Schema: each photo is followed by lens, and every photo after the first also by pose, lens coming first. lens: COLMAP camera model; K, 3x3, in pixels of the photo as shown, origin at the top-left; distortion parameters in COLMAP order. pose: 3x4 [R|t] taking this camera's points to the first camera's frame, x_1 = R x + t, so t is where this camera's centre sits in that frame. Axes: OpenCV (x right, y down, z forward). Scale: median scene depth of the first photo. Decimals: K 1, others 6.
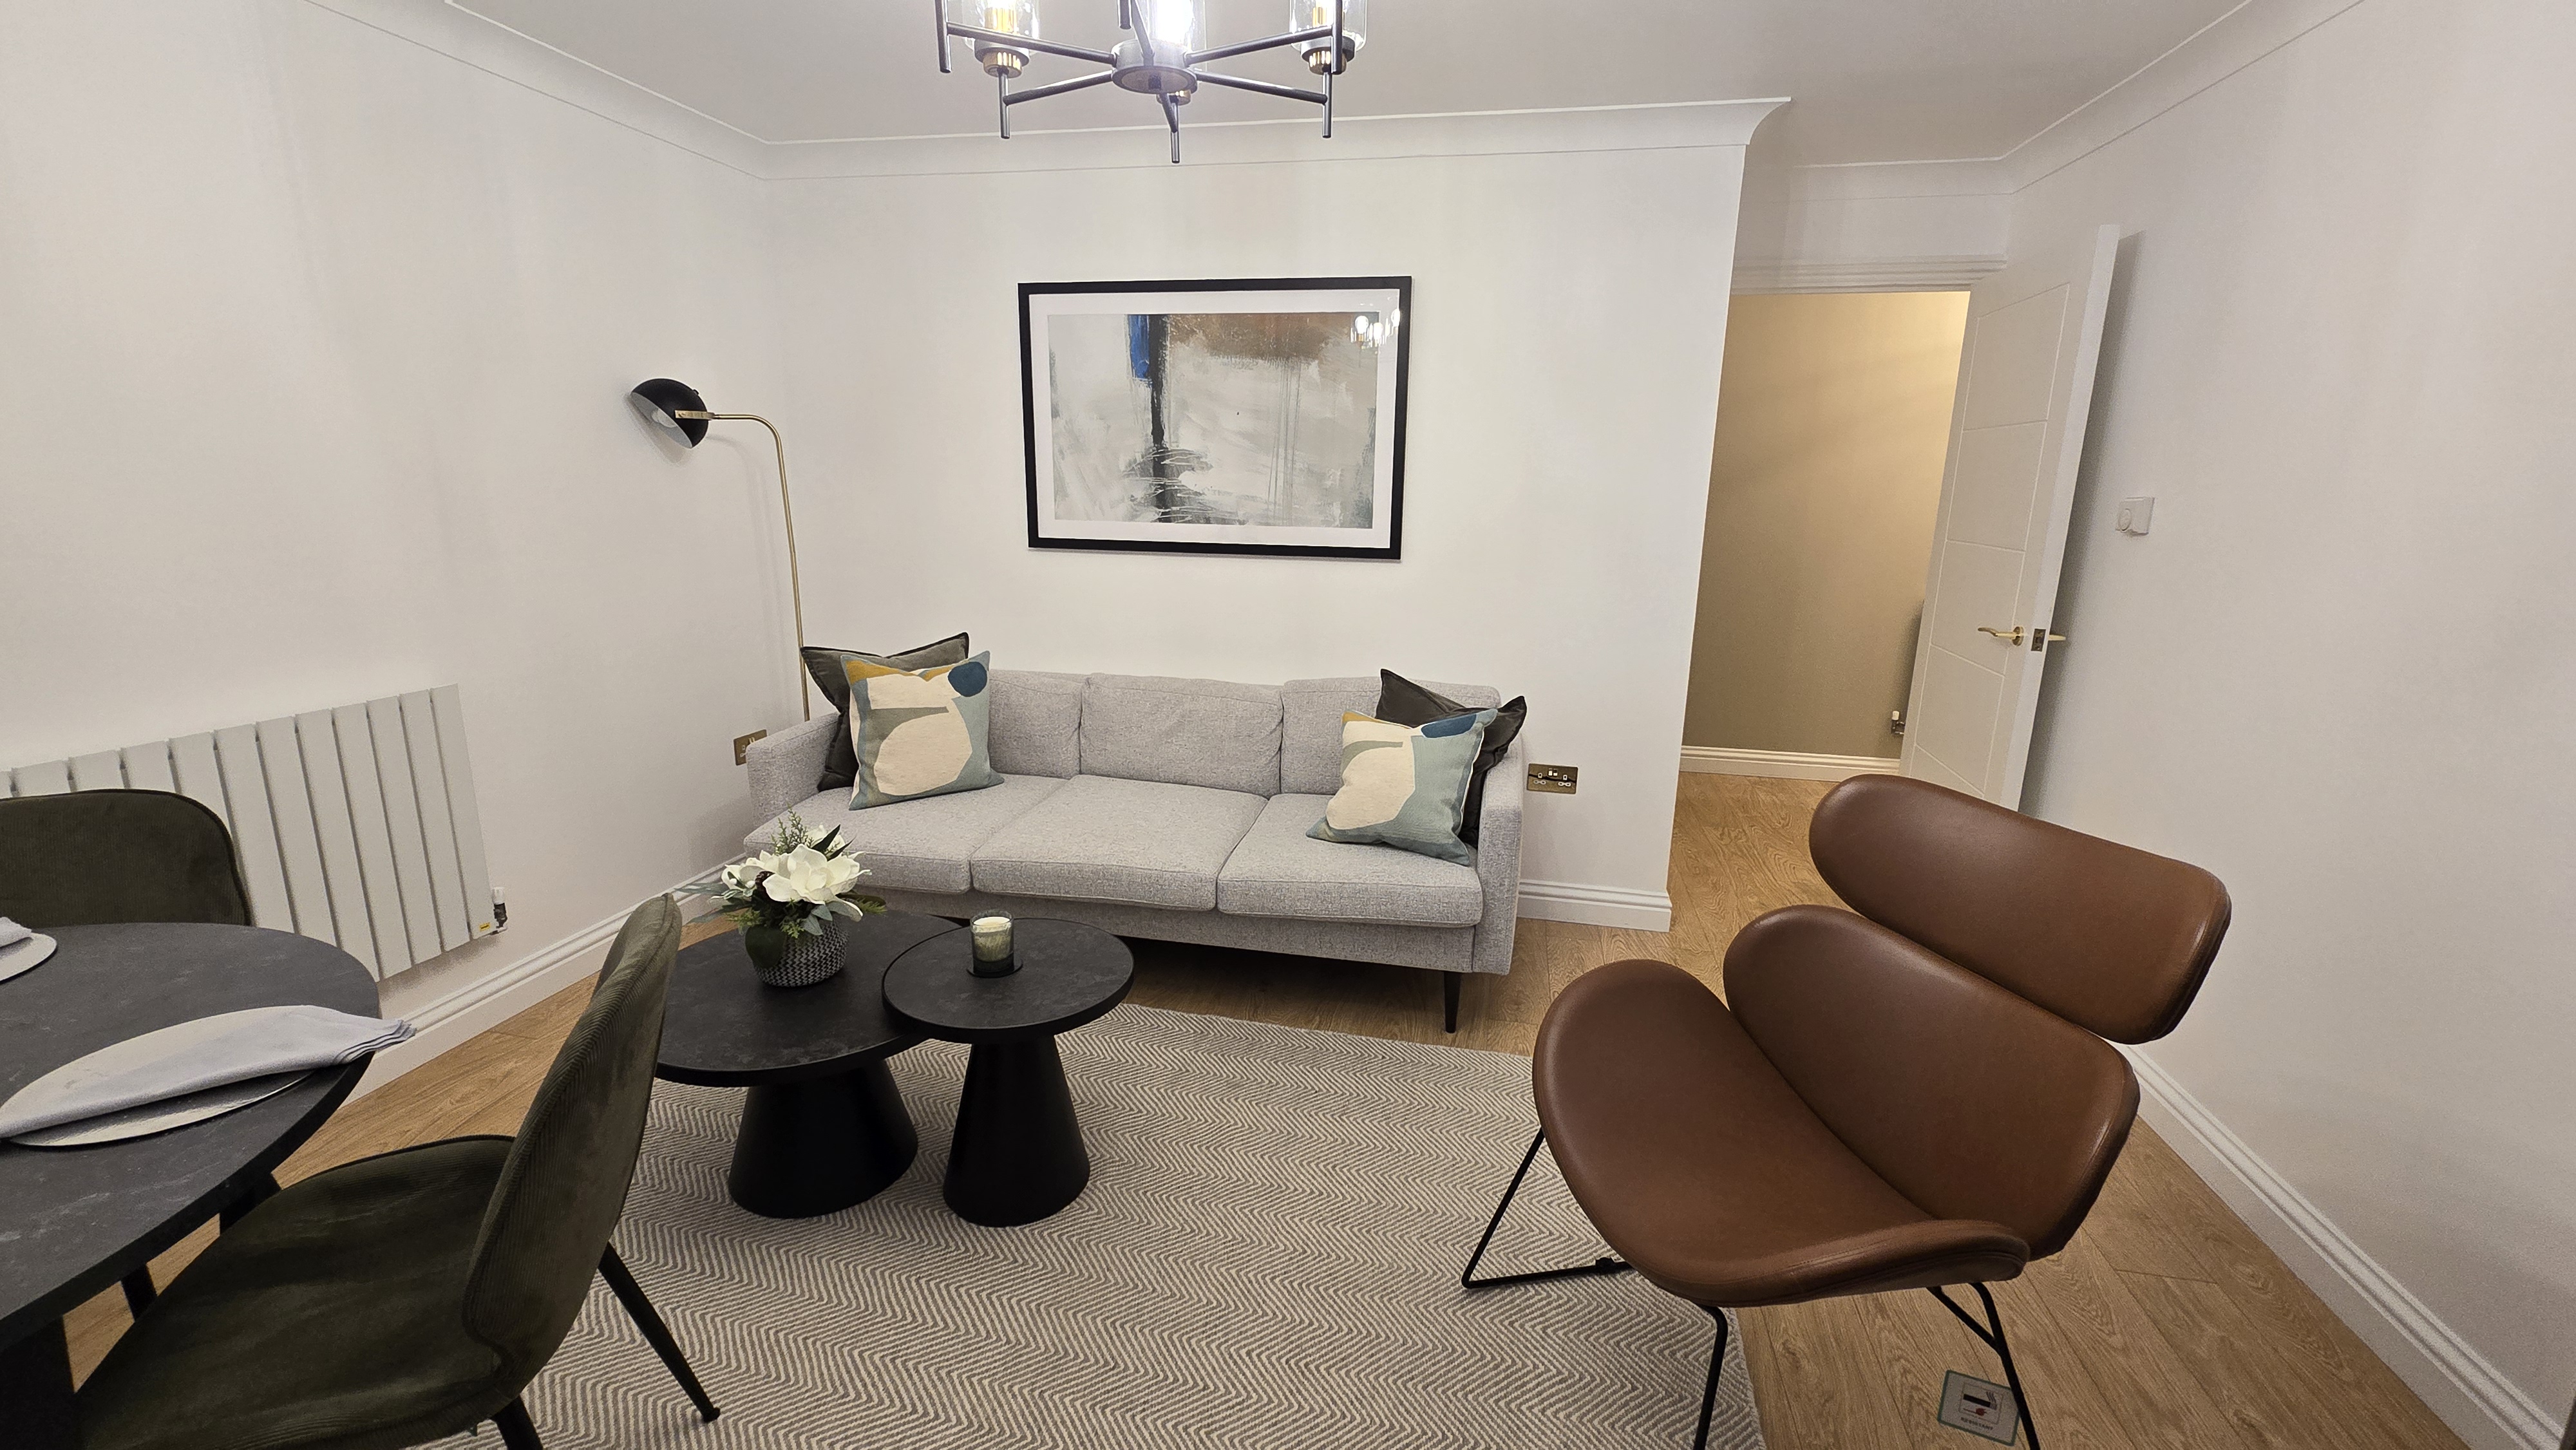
lens RADIAL K [[1040.0, 0, 1293.2], [0, 1040.0, 710.4], [0, 0, 1]] dist [-0.009480, 0.005264]
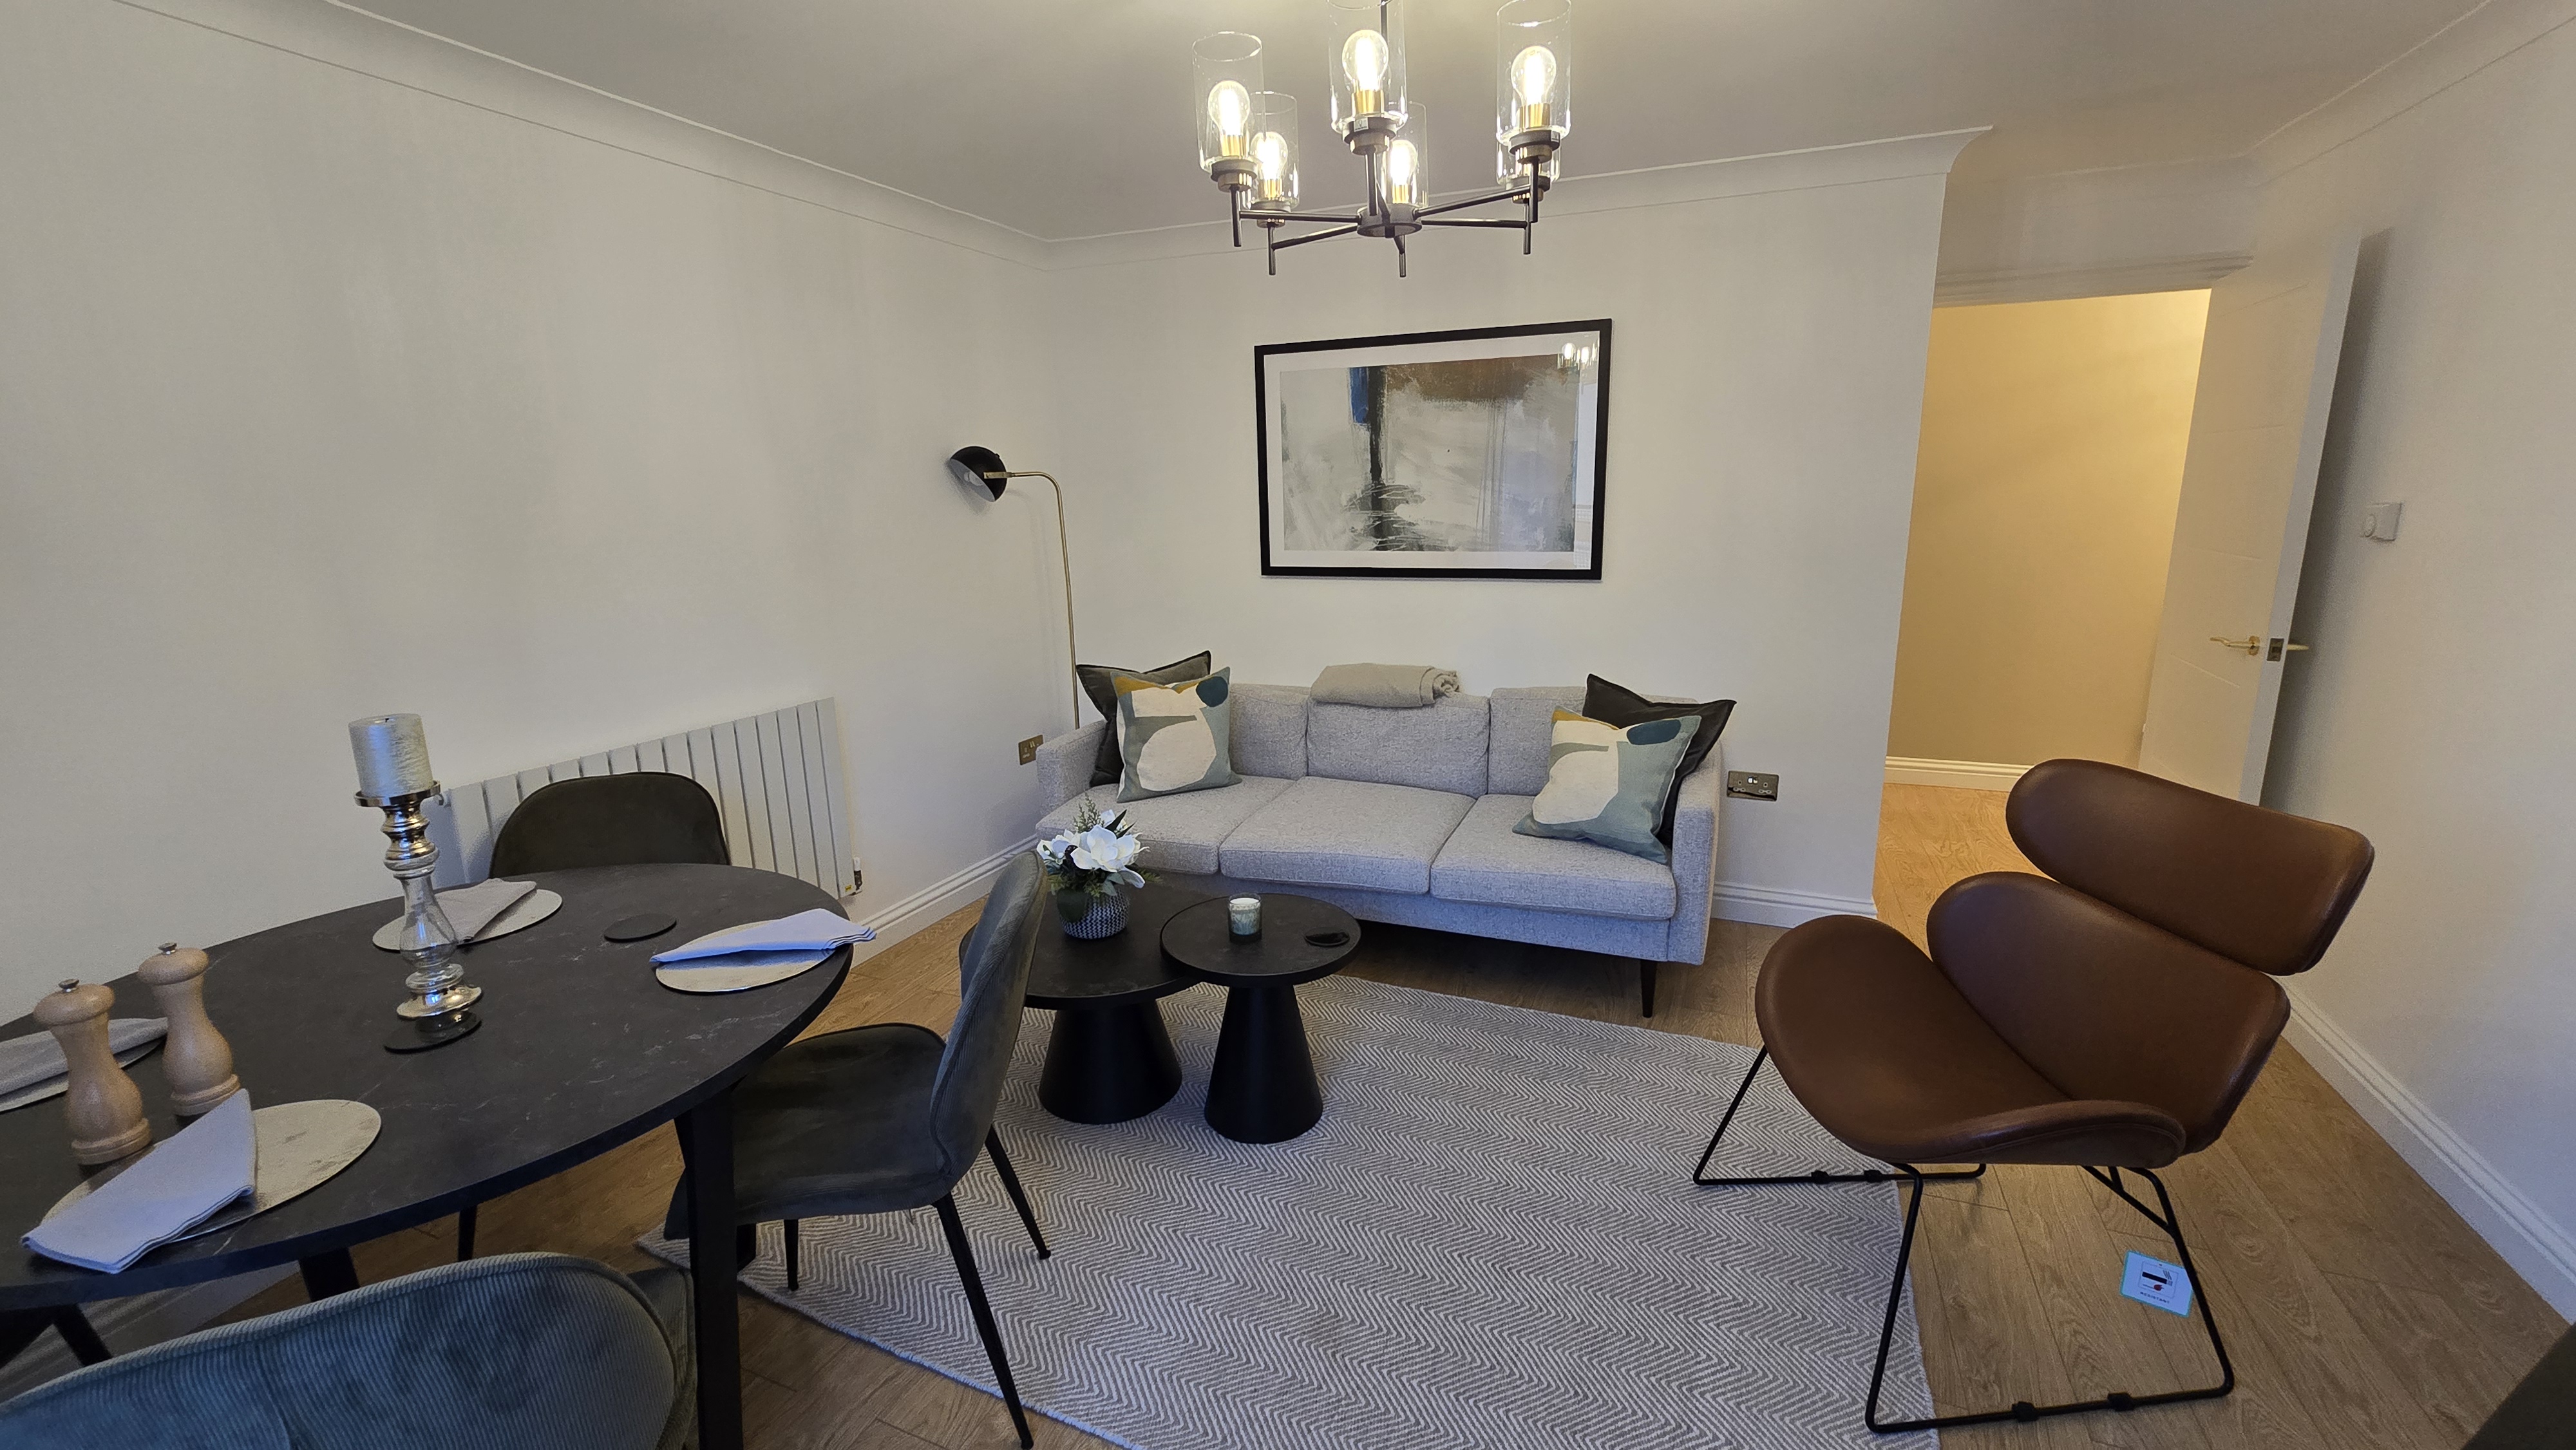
lens RADIAL K [[1040.0, 0, 1293.2], [0, 1040.0, 710.4], [0, 0, 1]] dist [-0.009480, 0.005264]
pose [[0.980818, 0.001284, -0.194920, 0.000546], [-0.003310, 0.999944, -0.010071, 0.002147], [0.194896, 0.010523, 0.980767, -0.123566]]
